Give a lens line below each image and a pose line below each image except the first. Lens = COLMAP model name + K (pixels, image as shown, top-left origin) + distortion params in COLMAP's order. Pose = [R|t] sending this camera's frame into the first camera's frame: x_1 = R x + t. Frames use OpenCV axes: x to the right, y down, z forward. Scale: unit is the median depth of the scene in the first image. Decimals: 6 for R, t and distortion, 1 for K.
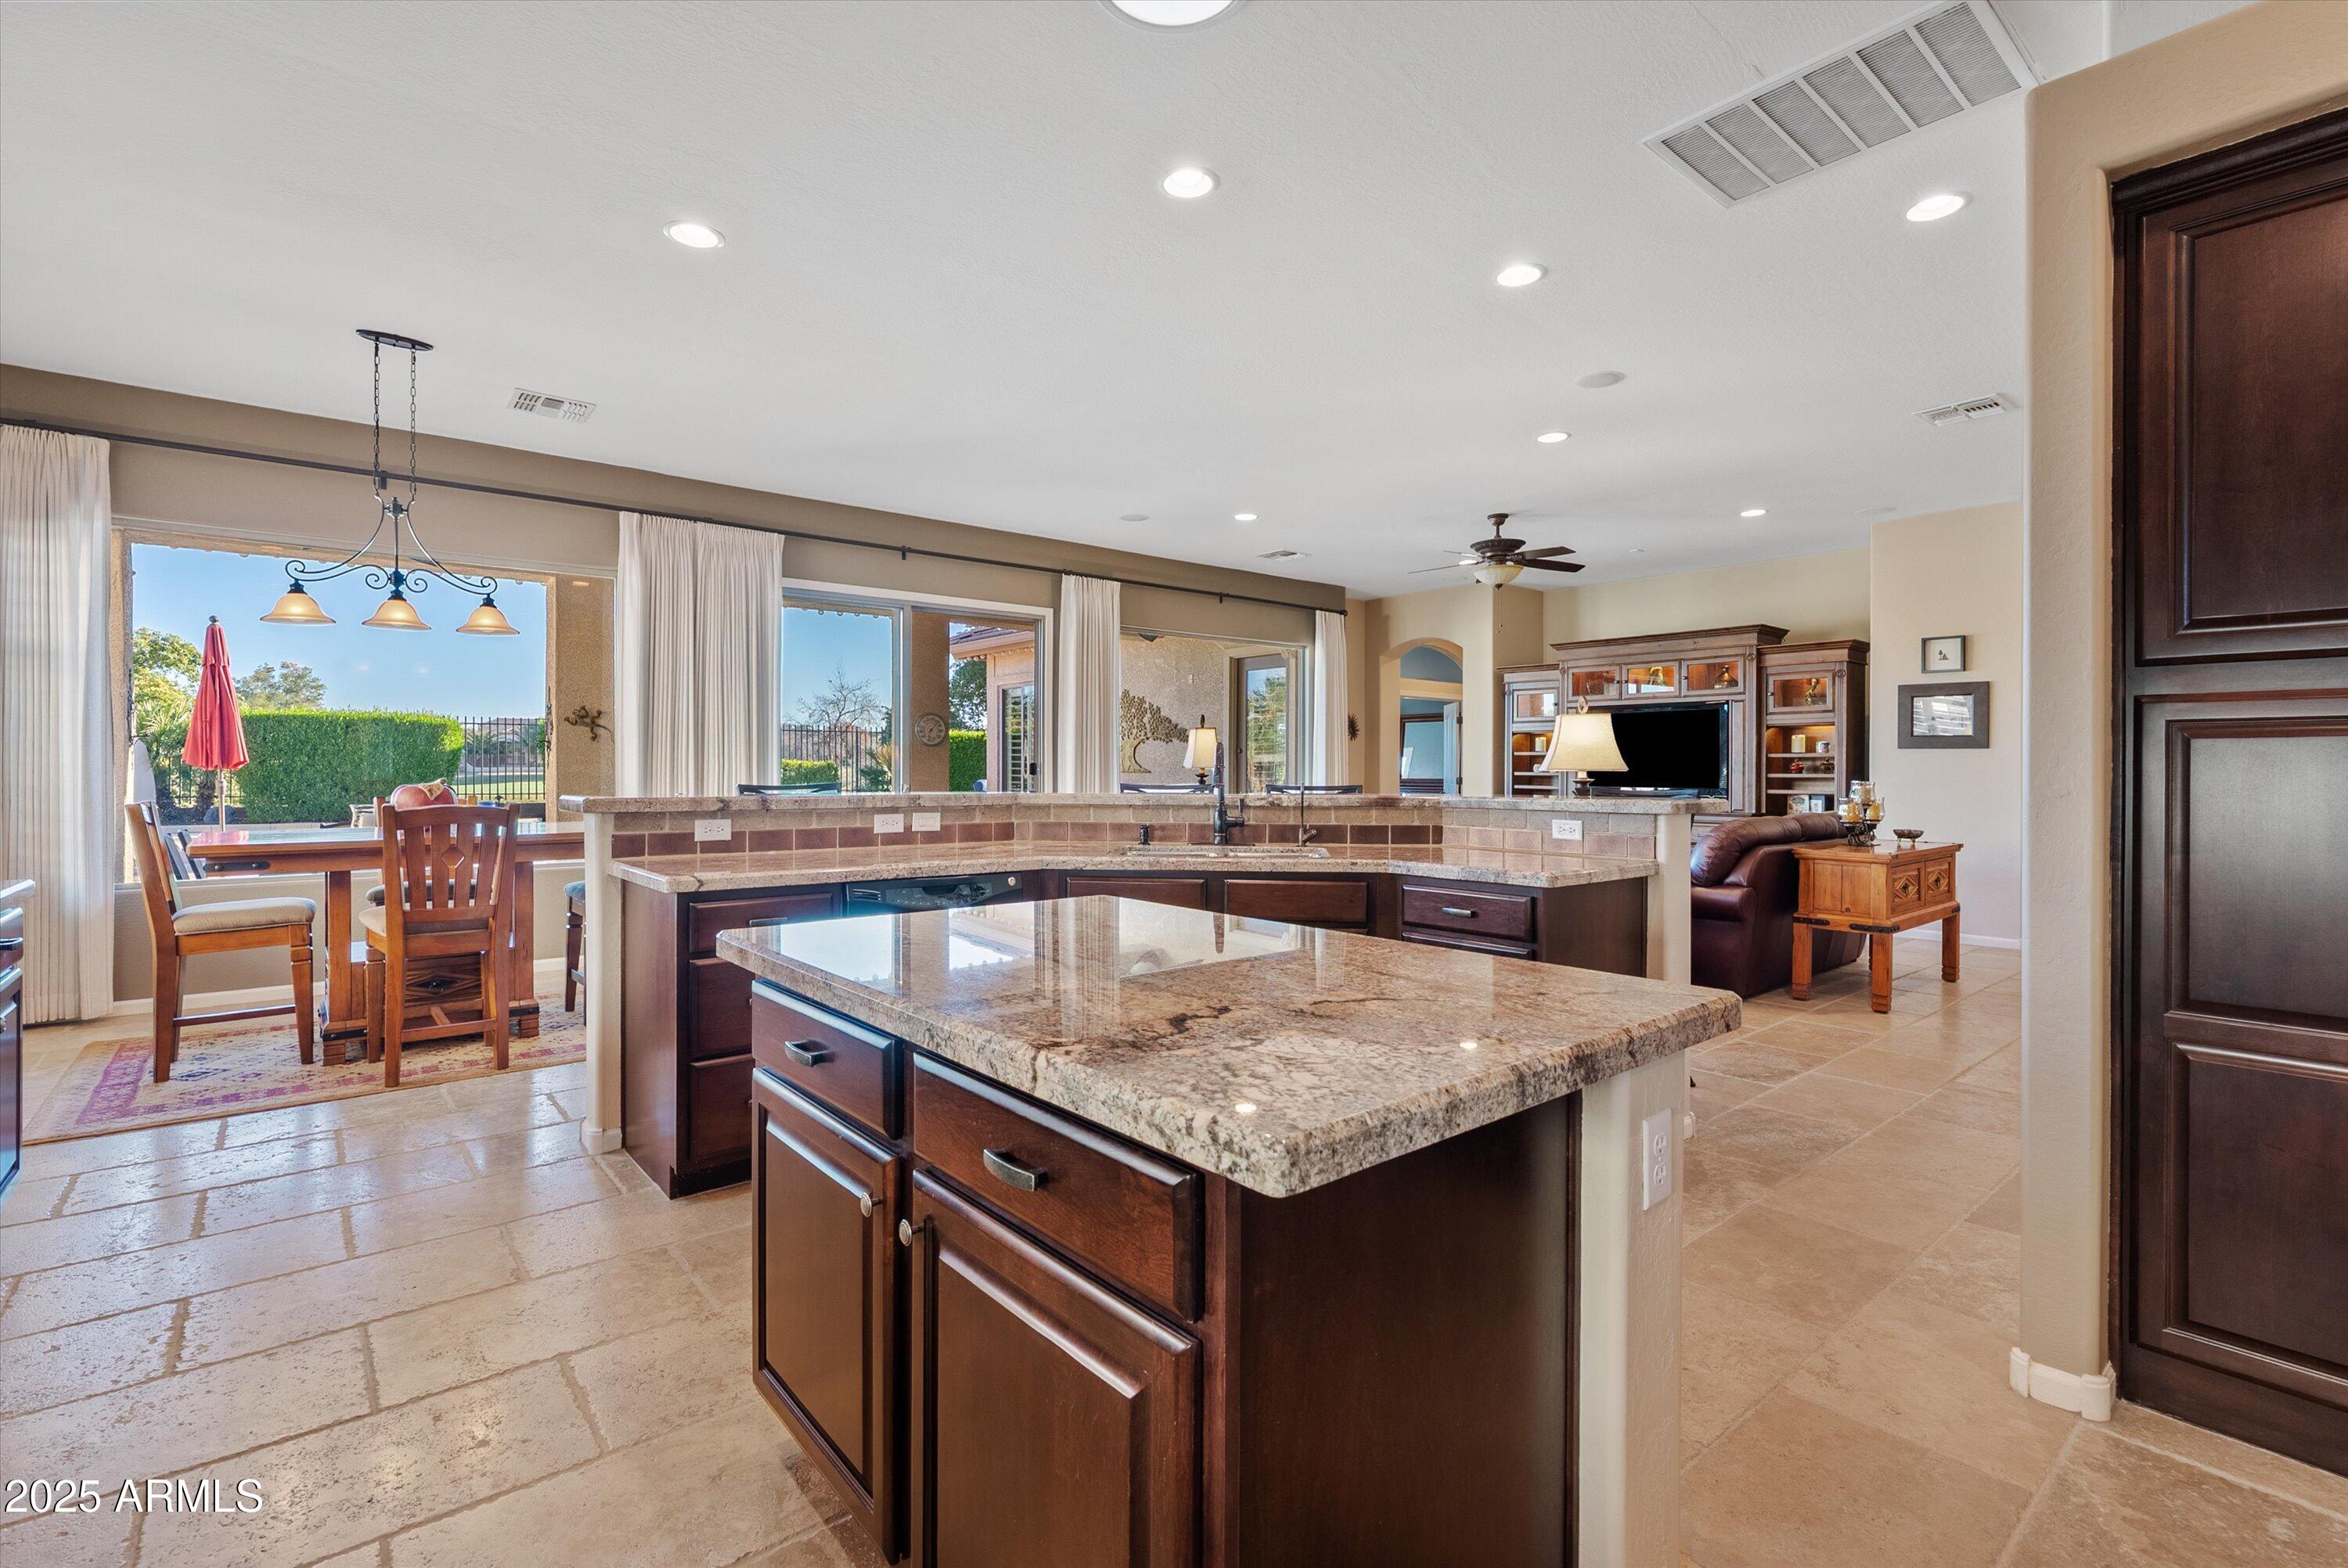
lens RADIAL K [[1073.6, 0, 1176.4], [0, 1073.6, 771.6], [0, 0, 1]] dist [-0.003970, -0.000190]
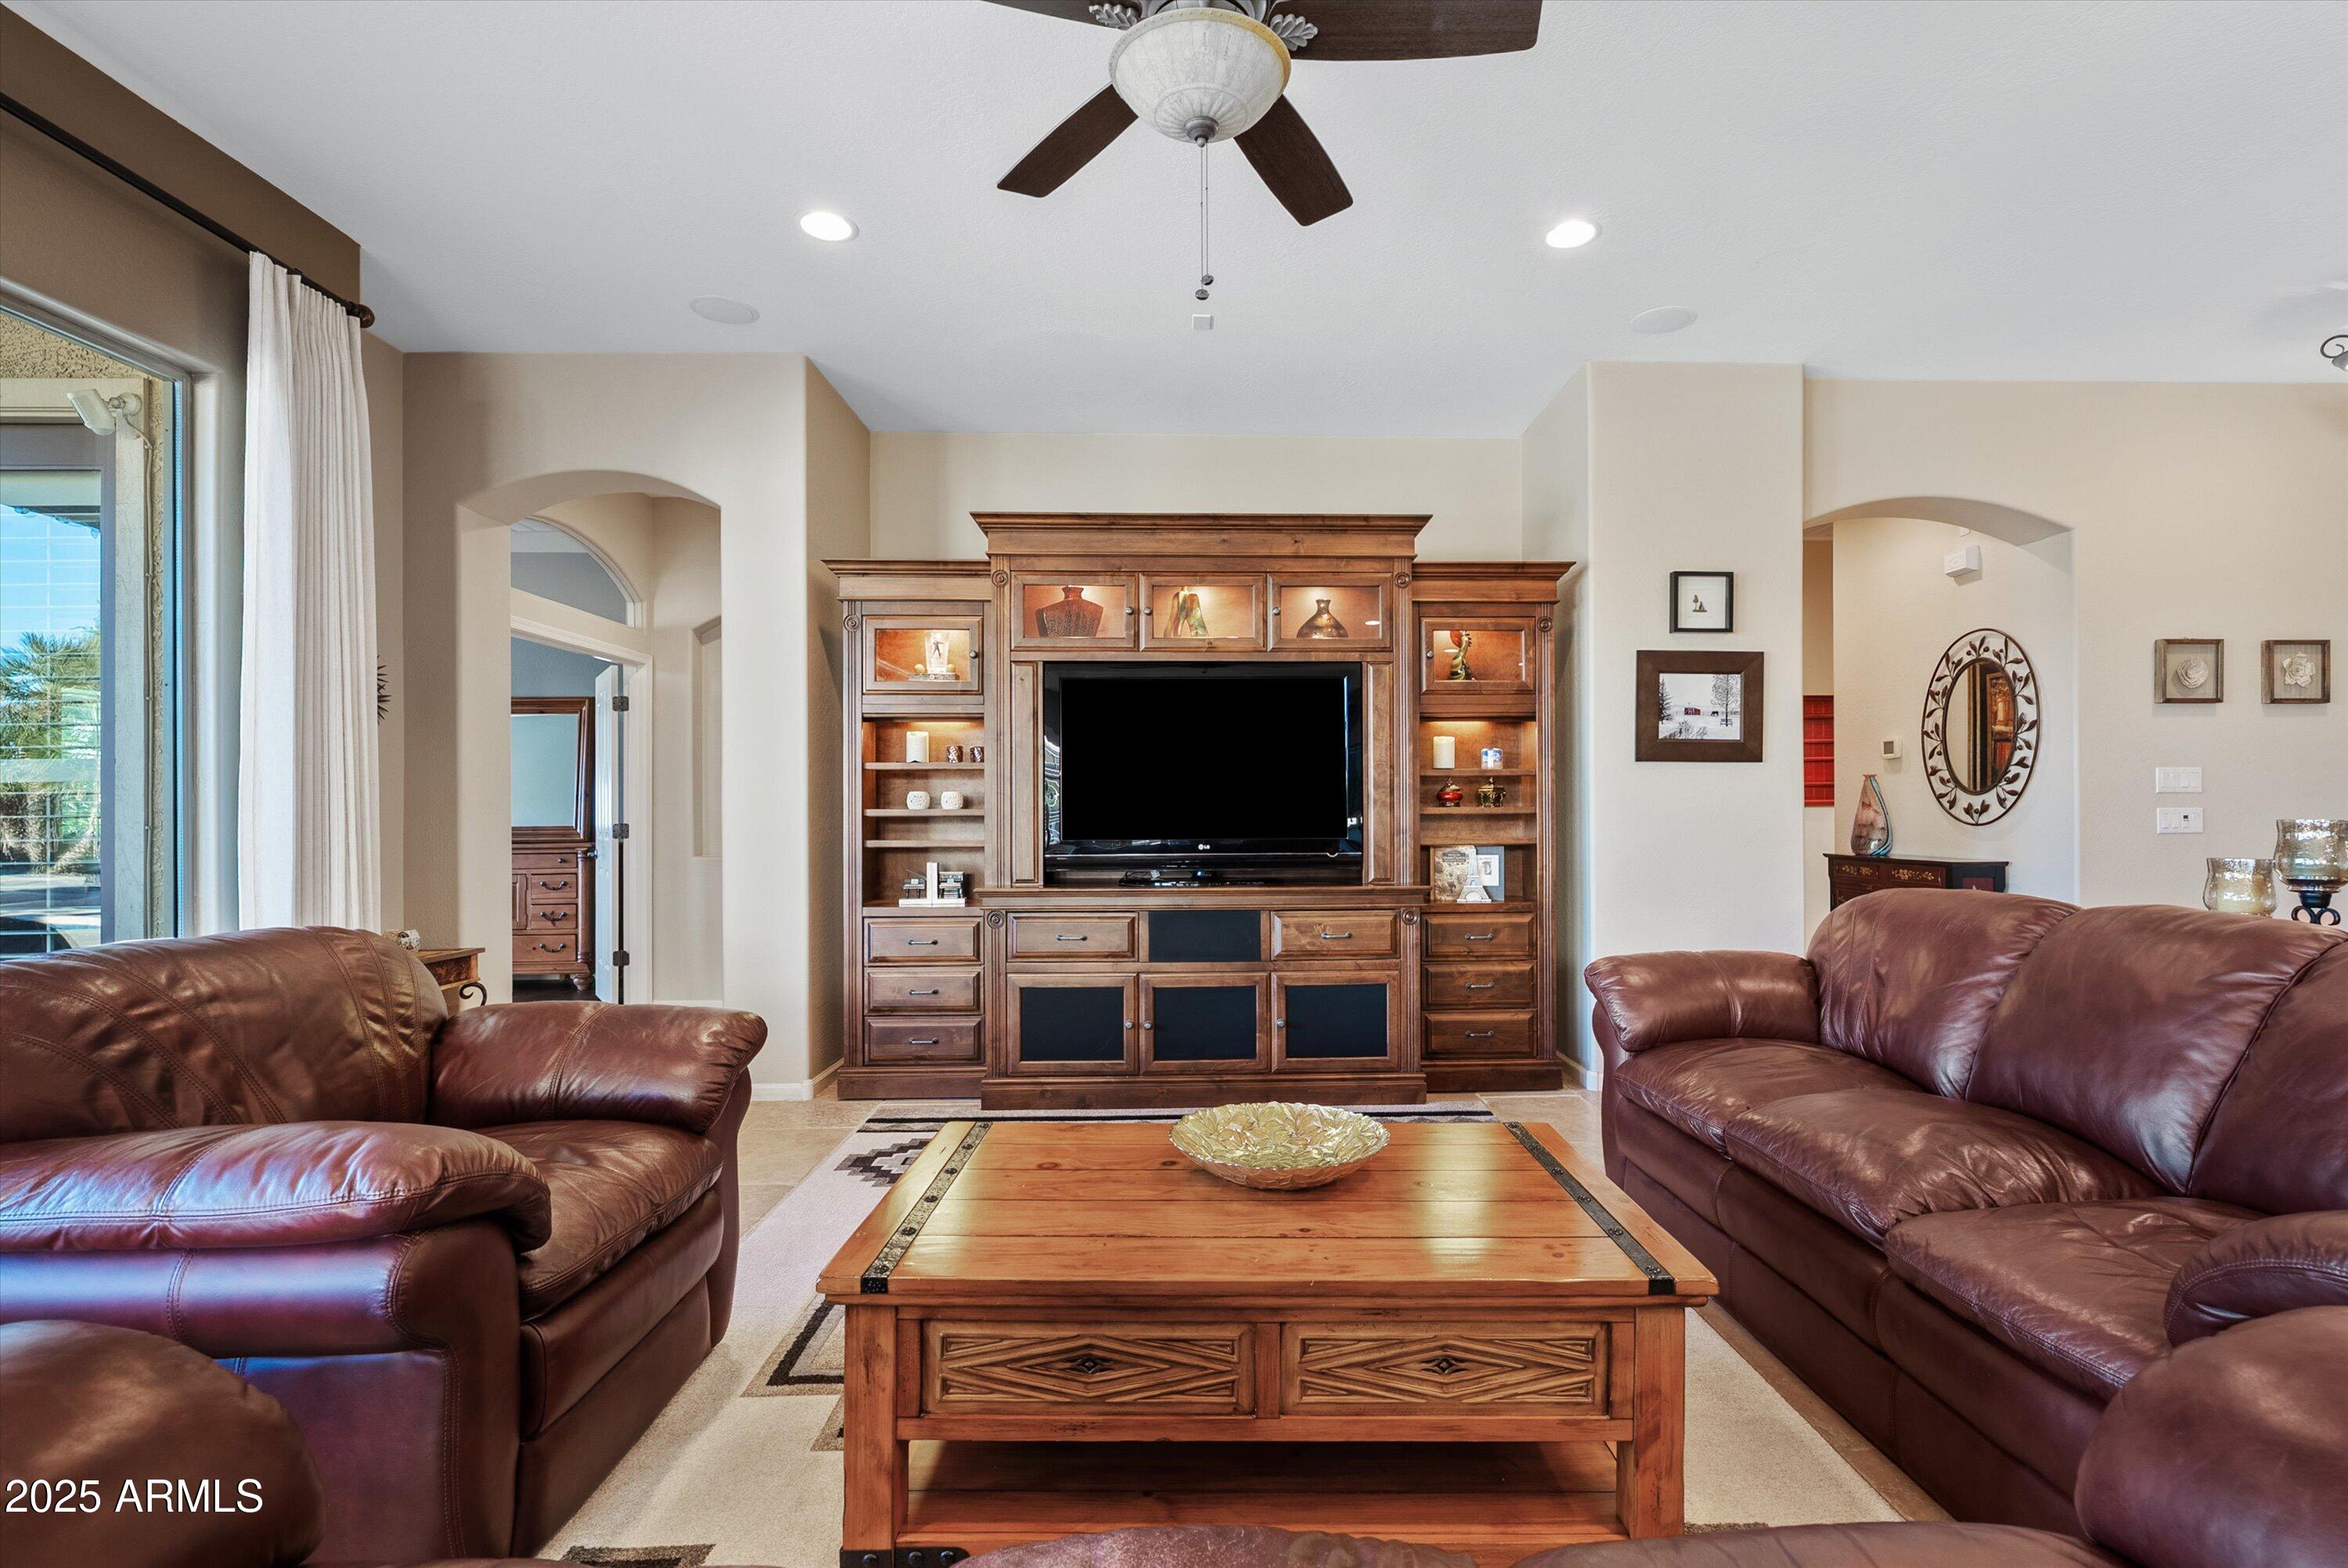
lens RADIAL K [[1038.3, 0, 1182.7], [0, 1038.3, 810.7], [0, 0, 1]] dist [0.000894, 0.000187]
pose [[0.624082, -0.006939, 0.781328, 0.100653], [0.007397, 0.999968, 0.002973, 0.001368], [-0.781324, 0.003924, 0.624114, 0.942360]]
